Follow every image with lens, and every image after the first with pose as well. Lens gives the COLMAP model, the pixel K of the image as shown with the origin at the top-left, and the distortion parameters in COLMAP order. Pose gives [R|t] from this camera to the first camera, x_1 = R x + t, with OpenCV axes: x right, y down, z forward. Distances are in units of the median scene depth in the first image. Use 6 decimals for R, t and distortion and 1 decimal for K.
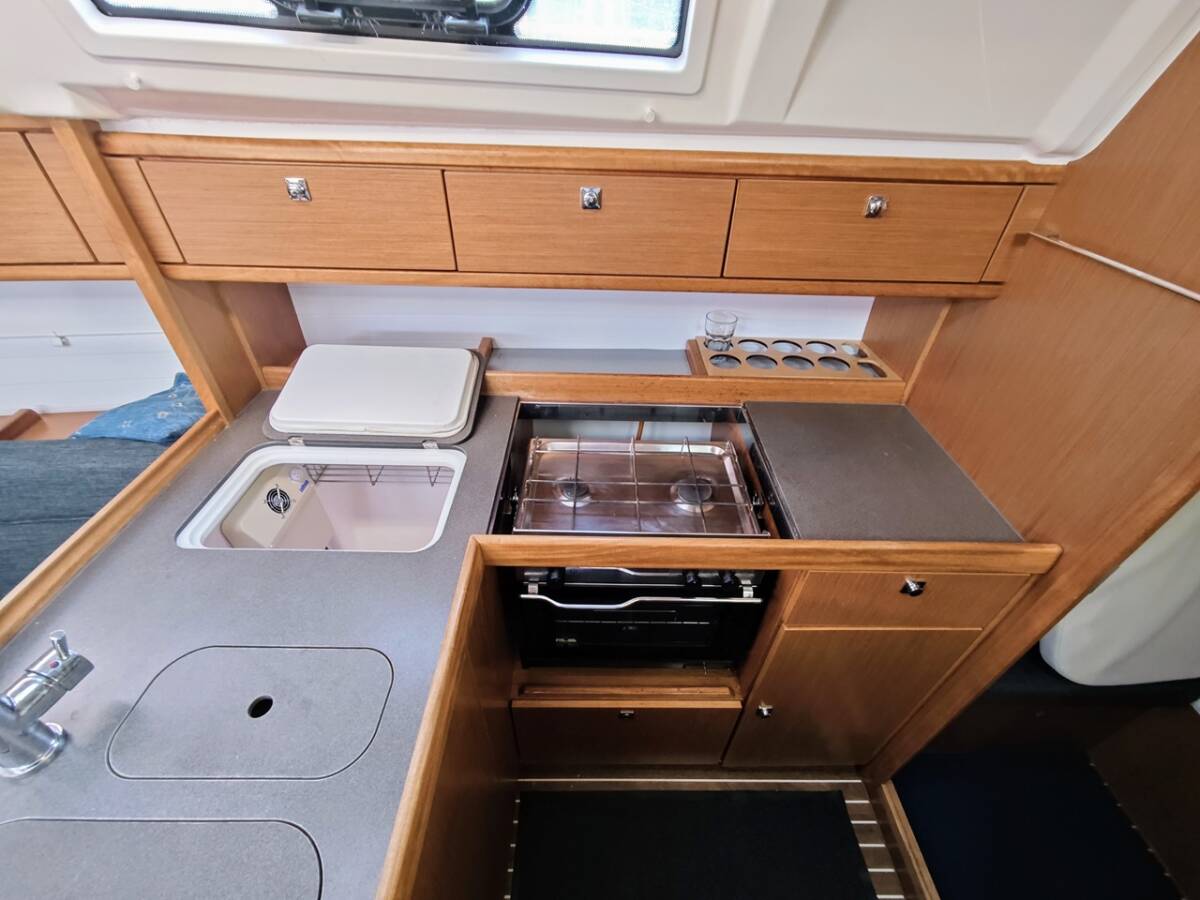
lens RADIAL K [[497.5, 0, 601.2], [0, 497.5, 447.2], [0, 0, 1]] dist [0.000732, 0.000420]
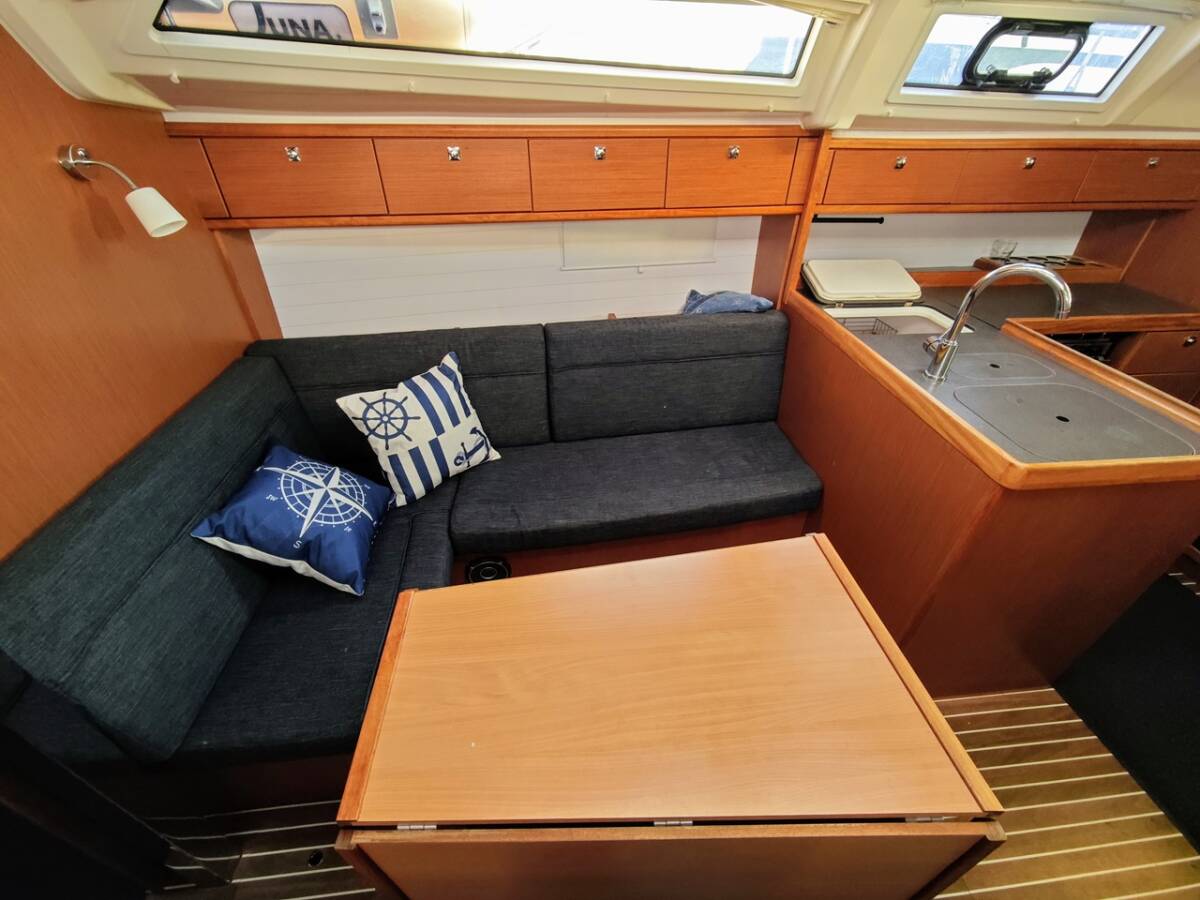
lens RADIAL K [[497.5, 0, 601.2], [0, 497.5, 447.2], [0, 0, 1]] dist [0.000732, 0.000420]
pose [[0.995520, -0.070243, 0.063284, -1.667449], [0.073170, 0.996295, -0.045185, 0.537407], [-0.059876, 0.049613, 0.996972, -0.753156]]
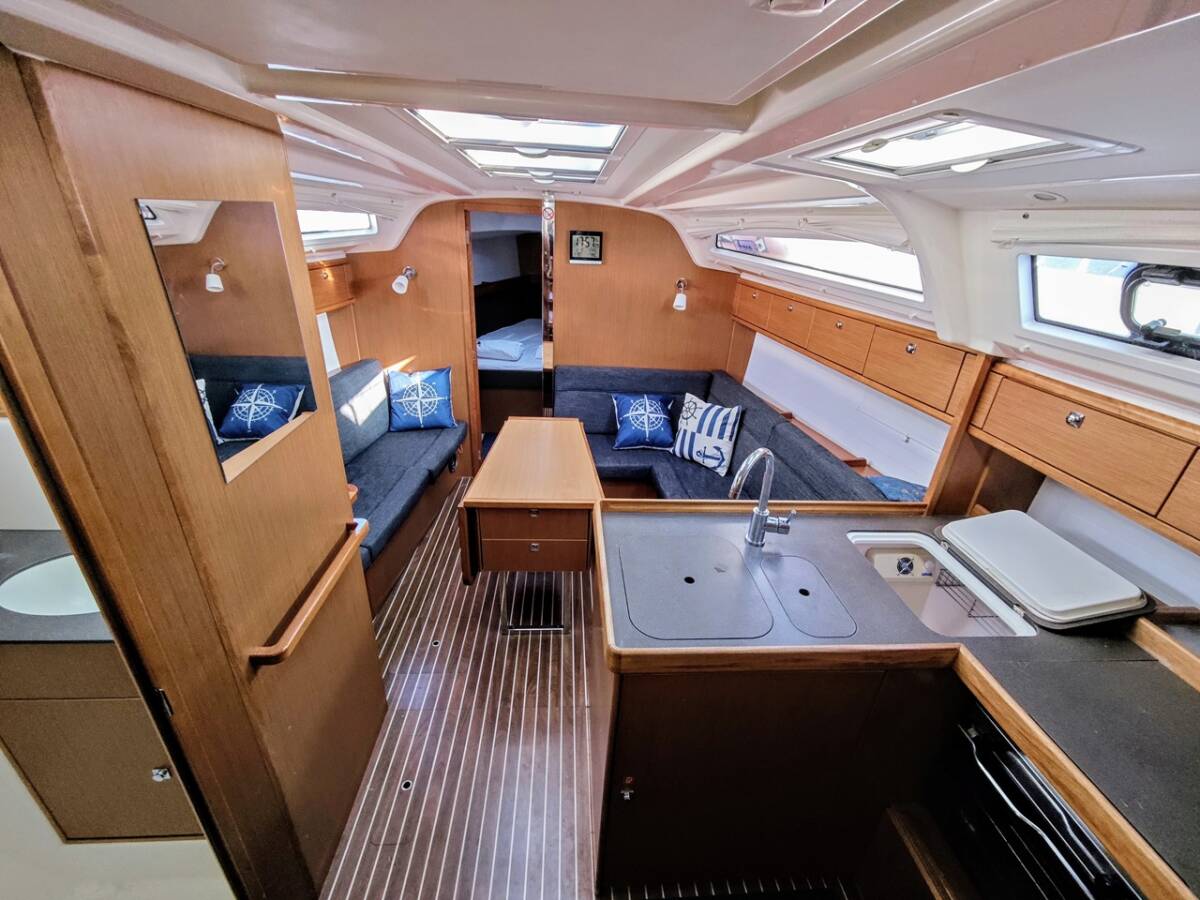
lens RADIAL K [[497.5, 0, 601.2], [0, 497.5, 447.2], [0, 0, 1]] dist [0.000732, 0.000420]
pose [[0.055780, 0.387614, -0.920133, 0.578808], [-0.652916, 0.711374, 0.260092, 0.063628], [0.755374, 0.586261, 0.292760, -0.369996]]
